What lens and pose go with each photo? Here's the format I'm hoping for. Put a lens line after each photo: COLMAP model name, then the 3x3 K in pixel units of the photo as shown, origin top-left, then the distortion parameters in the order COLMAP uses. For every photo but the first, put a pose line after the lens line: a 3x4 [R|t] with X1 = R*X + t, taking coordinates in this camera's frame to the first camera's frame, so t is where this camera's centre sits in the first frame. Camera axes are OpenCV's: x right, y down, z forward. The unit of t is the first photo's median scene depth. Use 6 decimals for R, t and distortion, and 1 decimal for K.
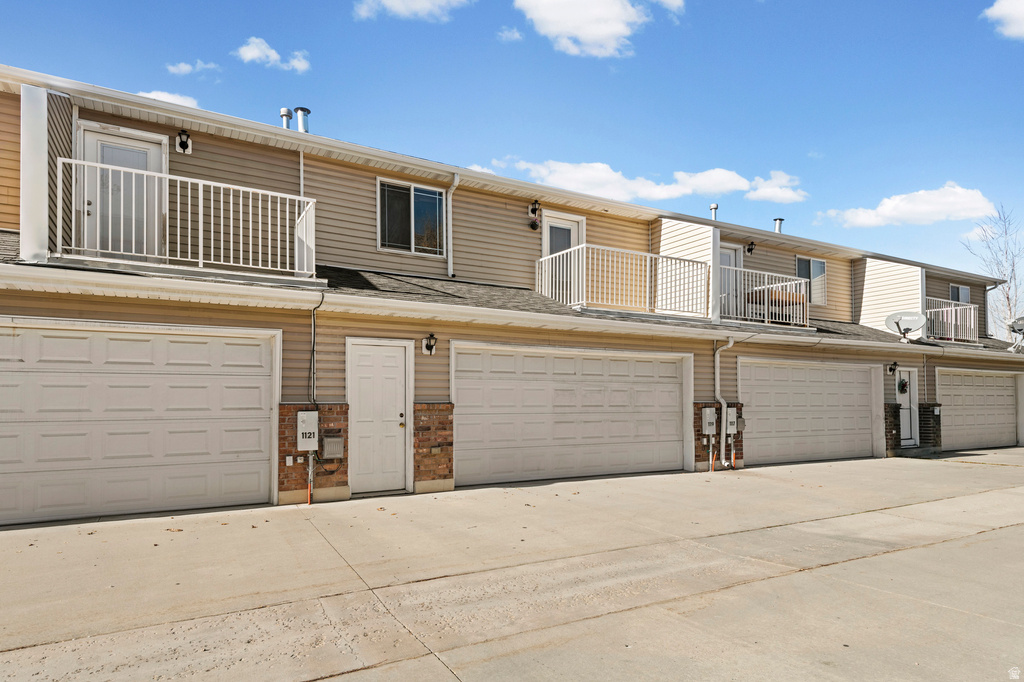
lens RADIAL K [[593.0, 0, 511.1], [0, 593.0, 389.8], [0, 0, 1]] dist [0.026027, -0.002021]
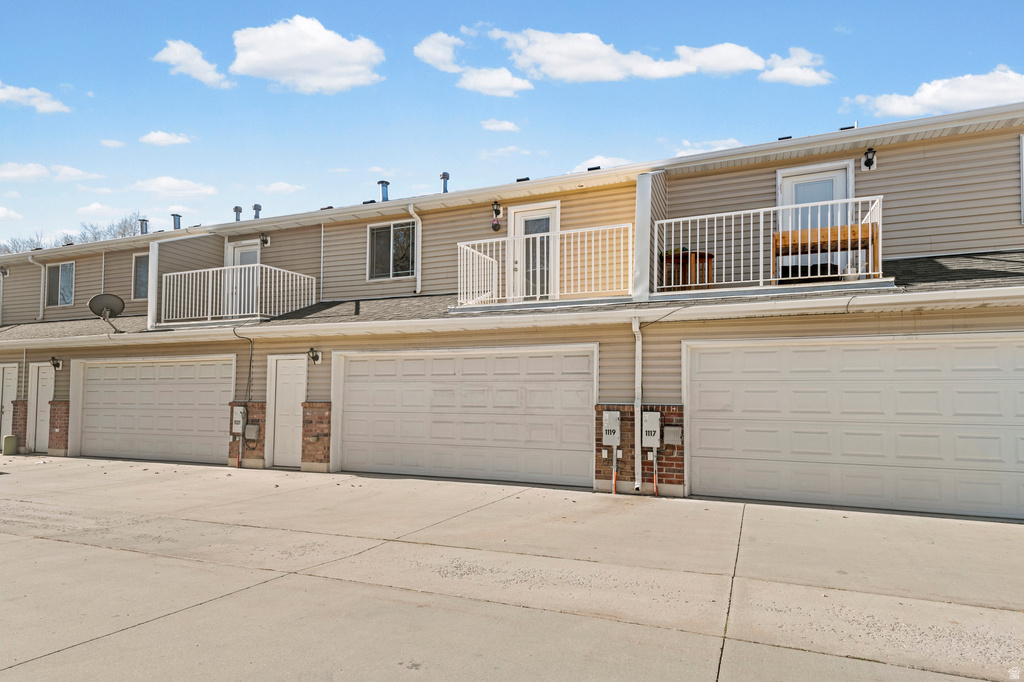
lens RADIAL K [[578.3, 0, 513.6], [0, 578.3, 381.9], [0, 0, 1]] dist [0.023427, -0.000525]
pose [[0.619176, -0.019858, -0.785002, 0.909271], [0.009089, 0.999794, -0.018123, 0.004667], [0.785200, 0.004087, 0.619229, 0.460923]]
